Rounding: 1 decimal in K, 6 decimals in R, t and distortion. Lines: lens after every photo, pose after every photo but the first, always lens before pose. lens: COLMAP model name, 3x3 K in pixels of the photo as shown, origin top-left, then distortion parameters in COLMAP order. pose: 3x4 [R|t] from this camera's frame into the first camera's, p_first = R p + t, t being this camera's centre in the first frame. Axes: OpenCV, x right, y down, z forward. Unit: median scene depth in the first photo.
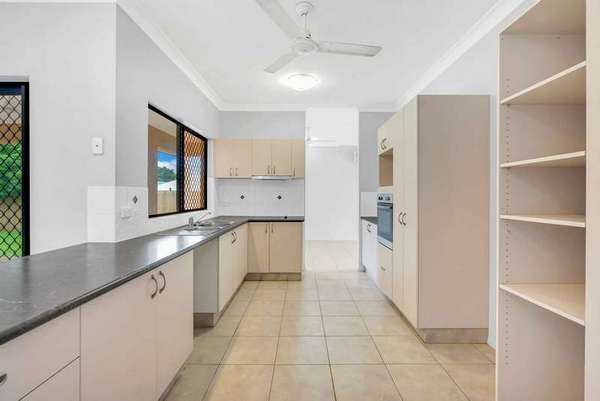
lens RADIAL K [[273.0, 0, 299.9], [0, 273.0, 197.9], [0, 0, 1]] dist [-0.023649, -0.000657]
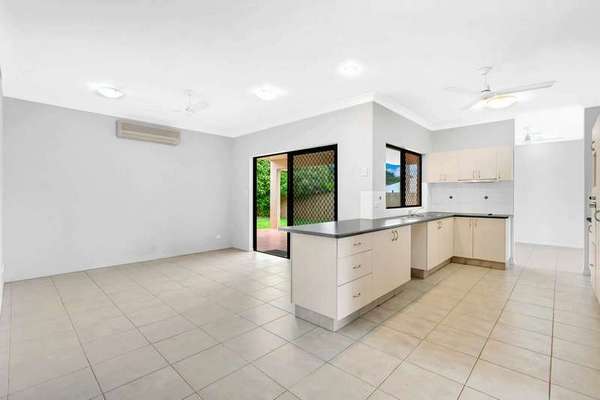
lens RADIAL K [[273.0, 0, 298.2], [0, 273.0, 197.7], [0, 0, 1]] dist [-0.023649, -0.000657]
pose [[0.720097, 0.002409, -0.693870, 0.170108], [-0.005056, 0.999986, -0.001775, 0.005861], [0.693855, 0.004786, 0.720098, -0.439879]]
